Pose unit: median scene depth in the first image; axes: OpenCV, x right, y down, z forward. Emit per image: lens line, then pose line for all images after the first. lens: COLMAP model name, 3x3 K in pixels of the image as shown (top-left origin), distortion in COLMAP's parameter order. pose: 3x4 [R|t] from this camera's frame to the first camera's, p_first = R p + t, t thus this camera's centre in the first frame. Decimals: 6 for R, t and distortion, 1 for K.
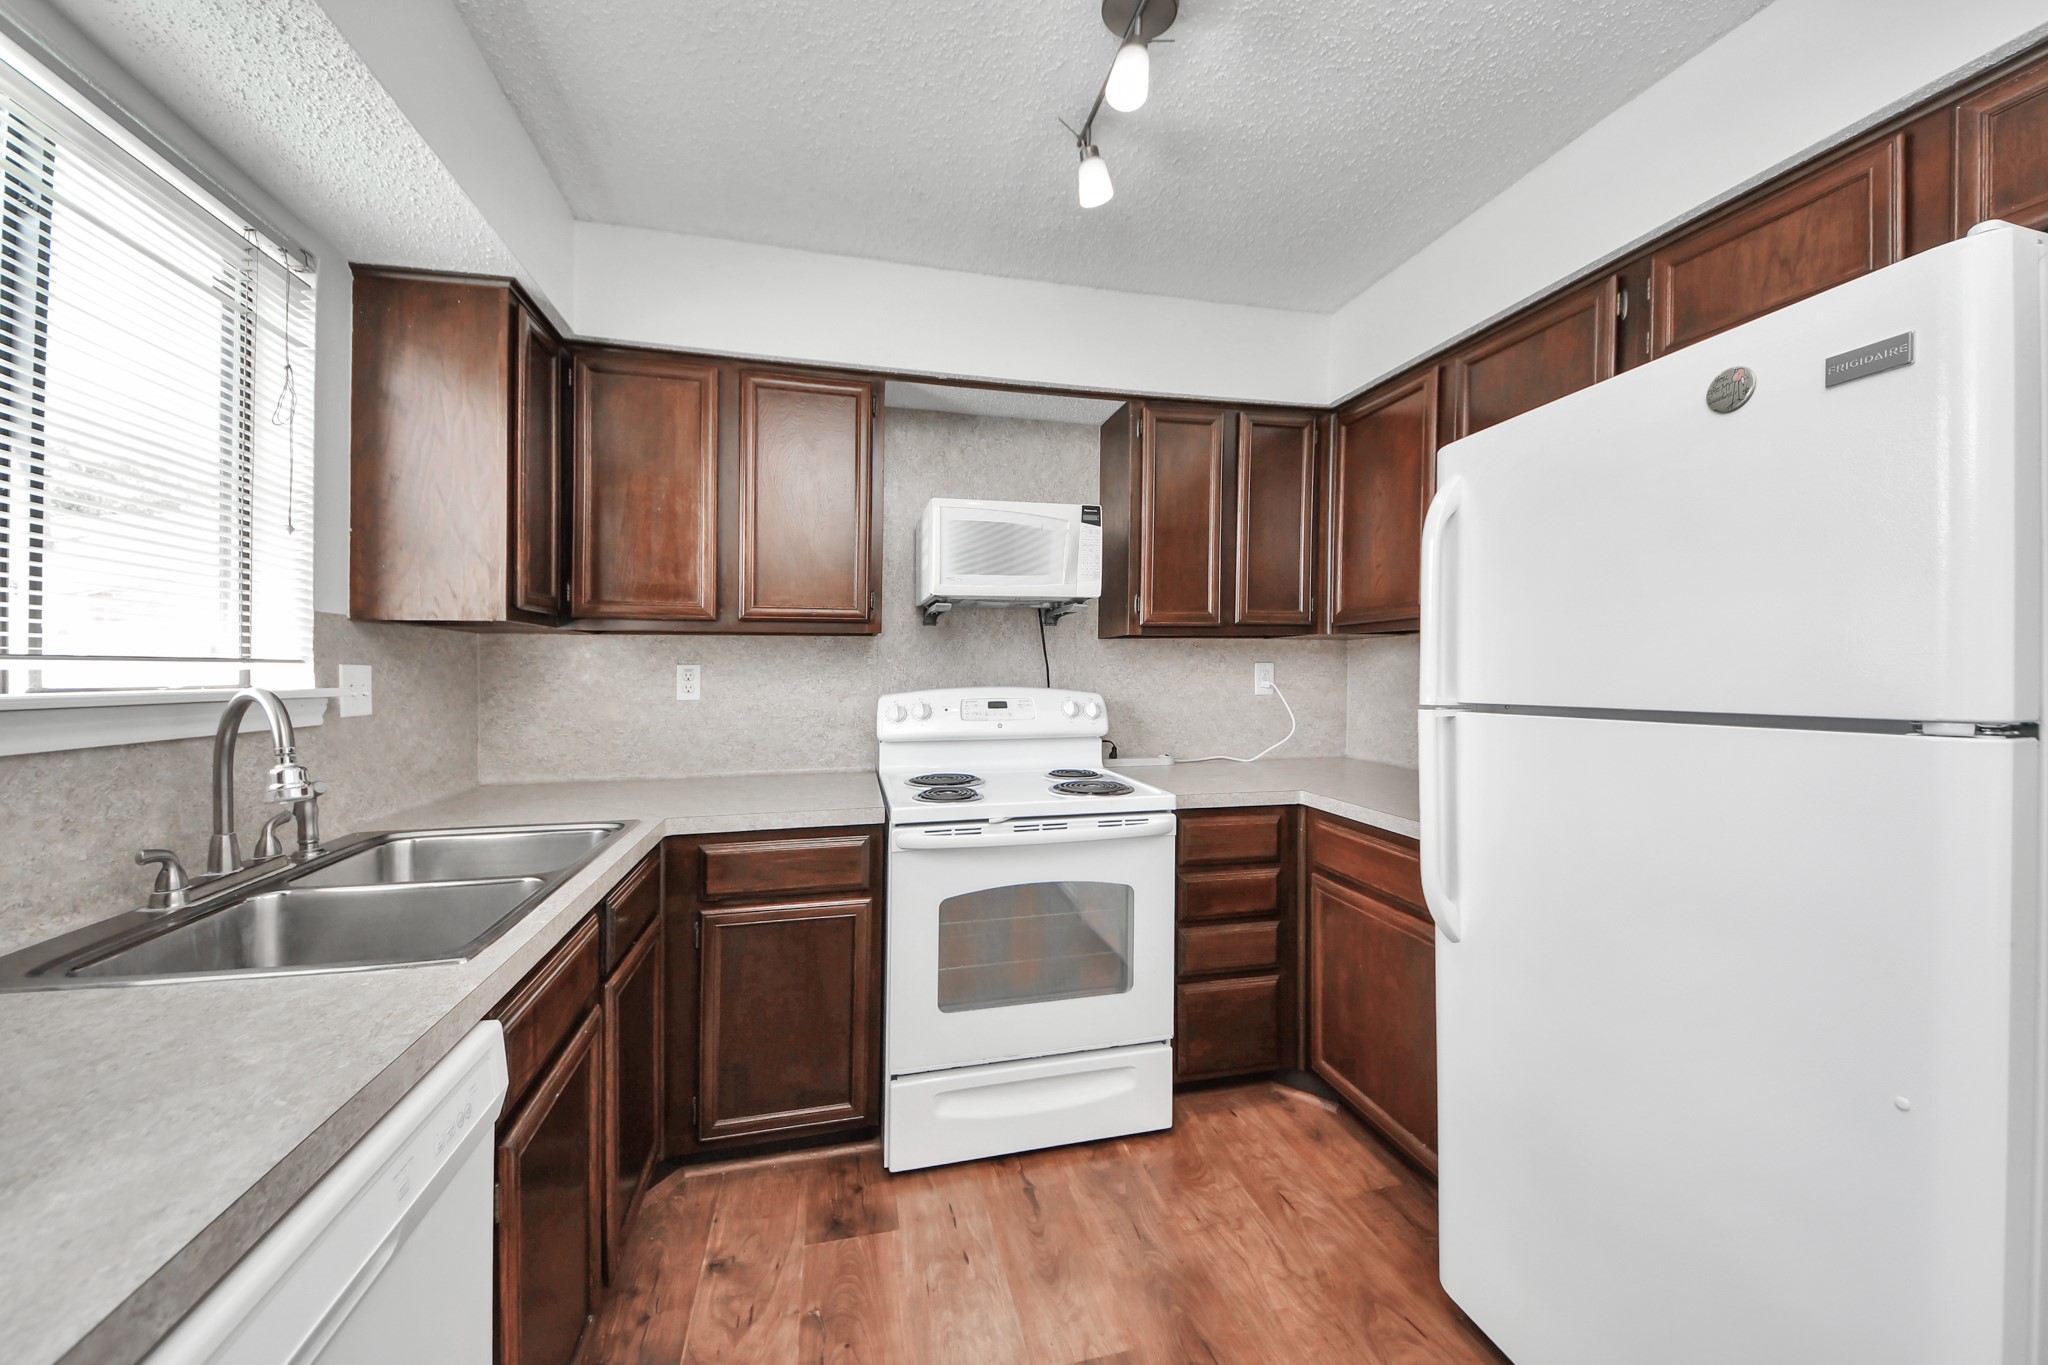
lens RADIAL K [[734.1, 0, 1019.0], [0, 734.1, 666.5], [0, 0, 1]] dist [0.011598, -0.010814]
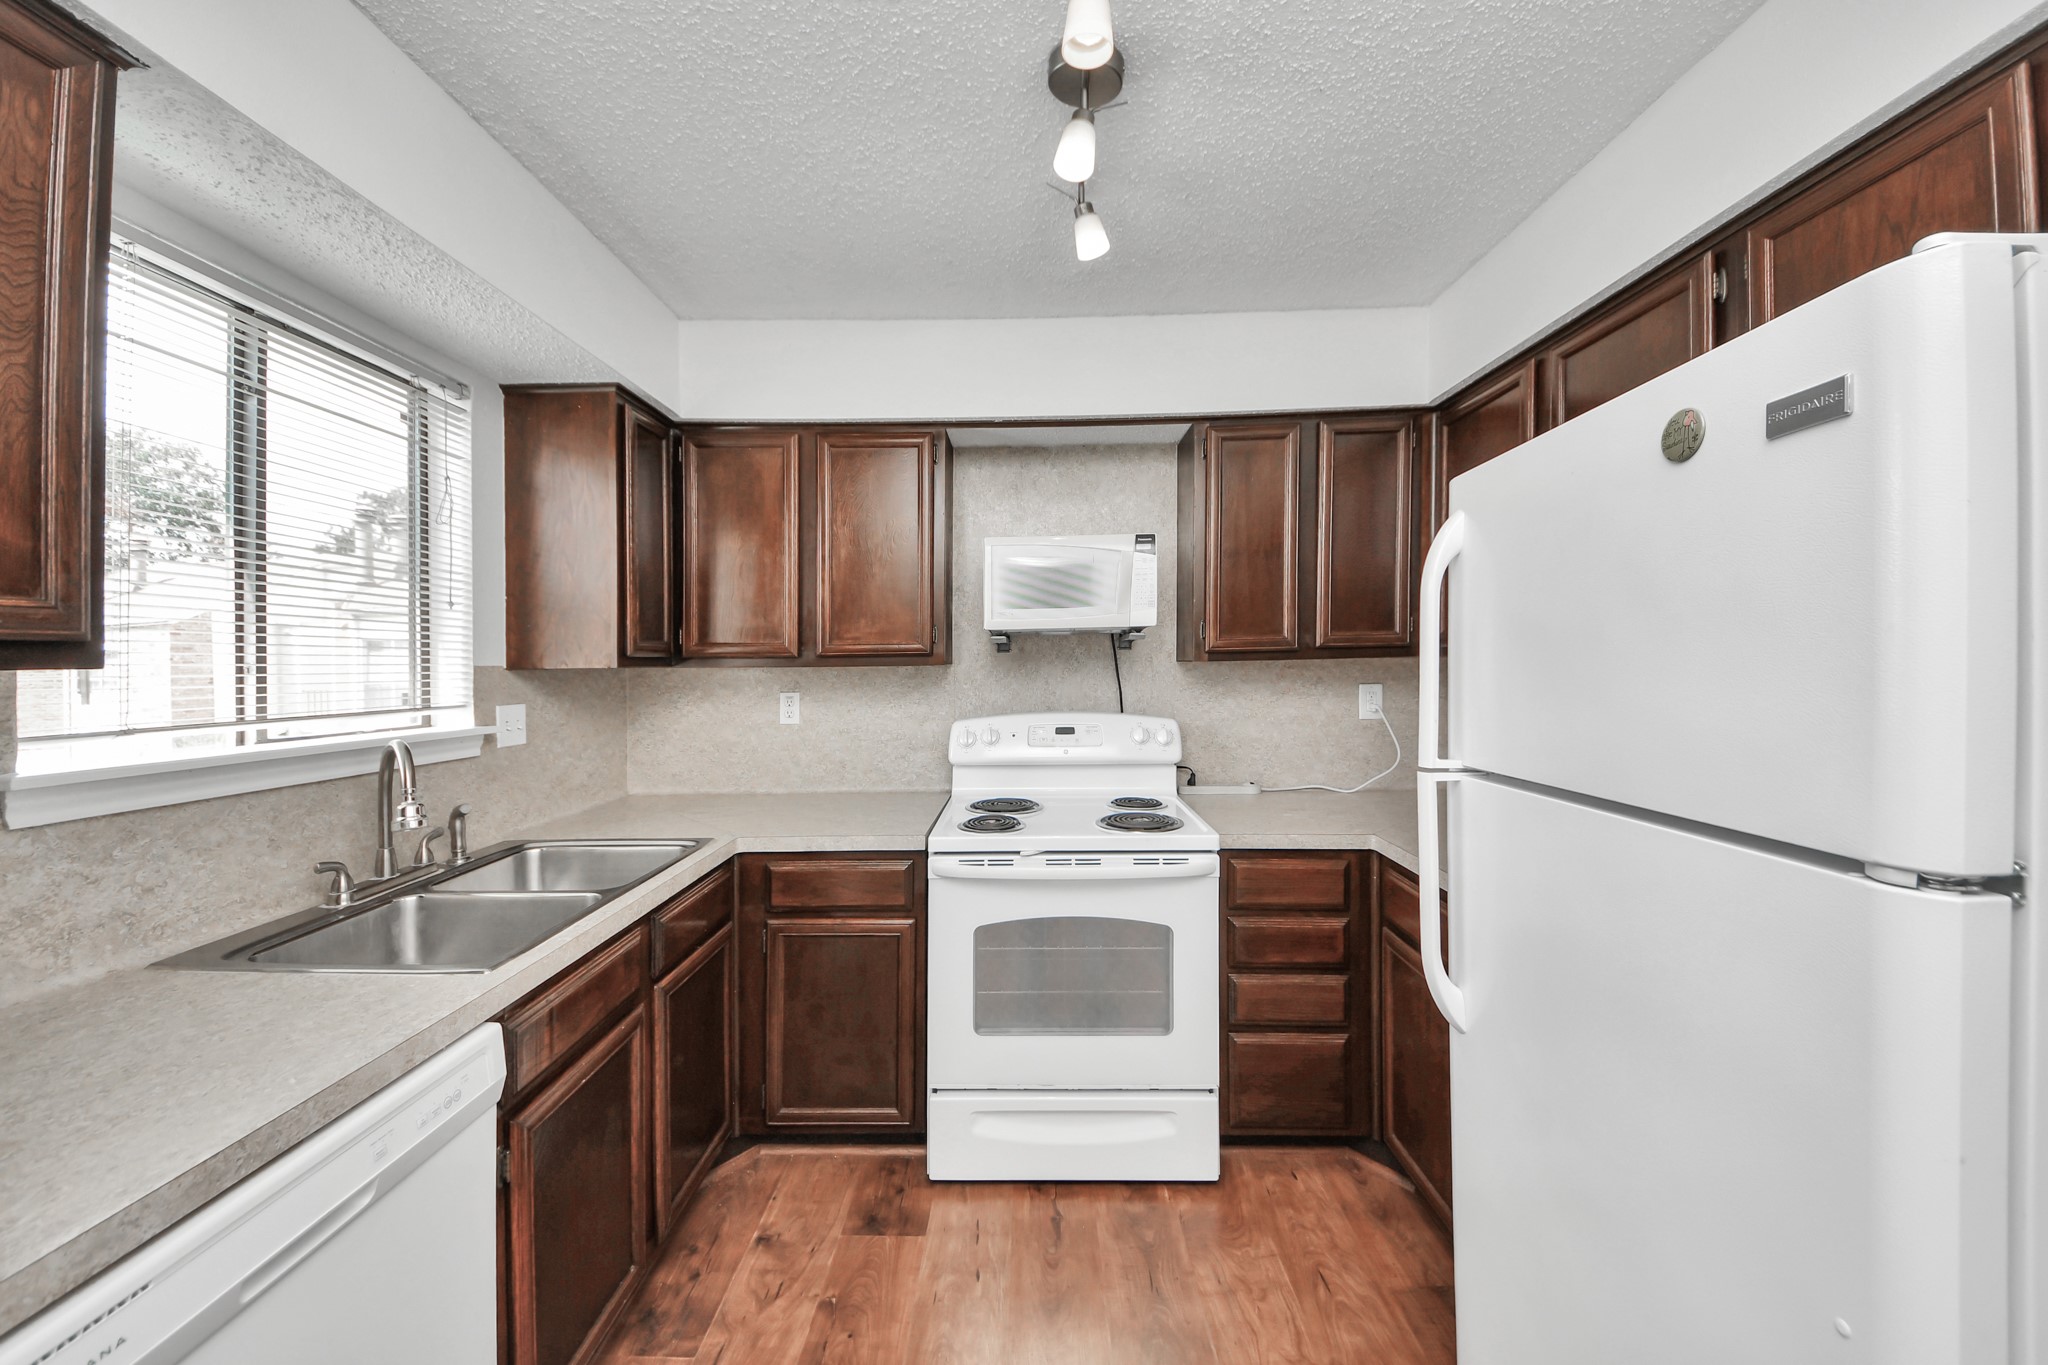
lens RADIAL K [[738.7, 0, 1027.0], [0, 738.7, 655.9], [0, 0, 1]] dist [0.014721, -0.012103]
pose [[0.969168, -0.008544, -0.246252, 0.234993], [0.007886, 0.999962, -0.003658, -0.066324], [0.246274, 0.001603, 0.969199, -0.007048]]
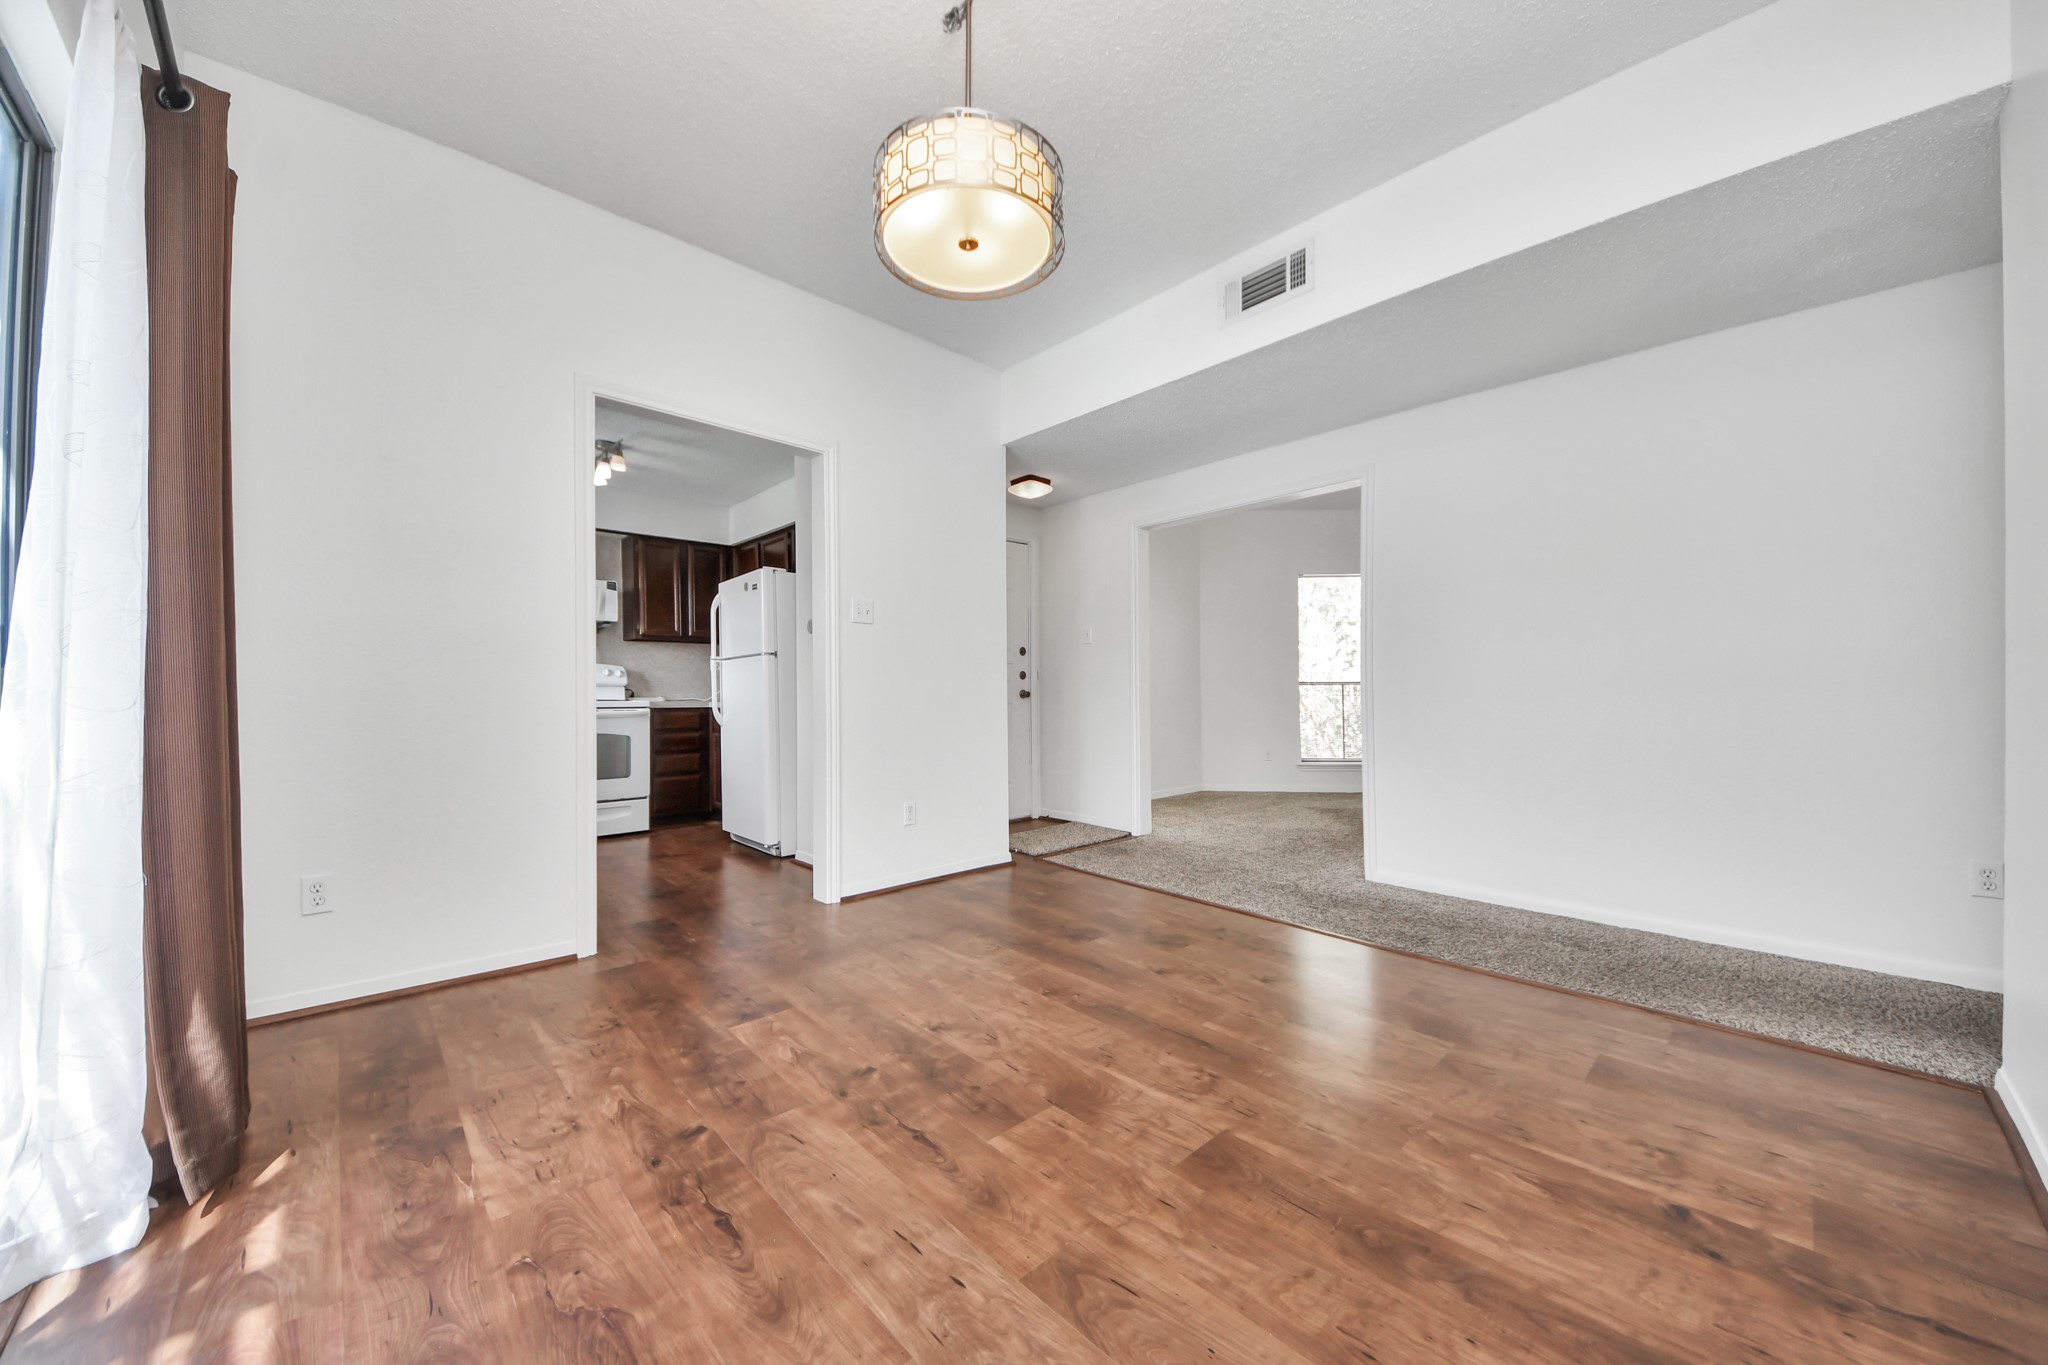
lens RADIAL K [[731.9, 0, 1033.7], [0, 731.9, 686.4], [0, 0, 1]] dist [0.012986, -0.012172]
pose [[0.864680, -0.004776, 0.502301, 0.098333], [0.006856, 0.999974, -0.002294, 0.156123], [-0.502277, 0.005427, 0.864690, -2.093115]]
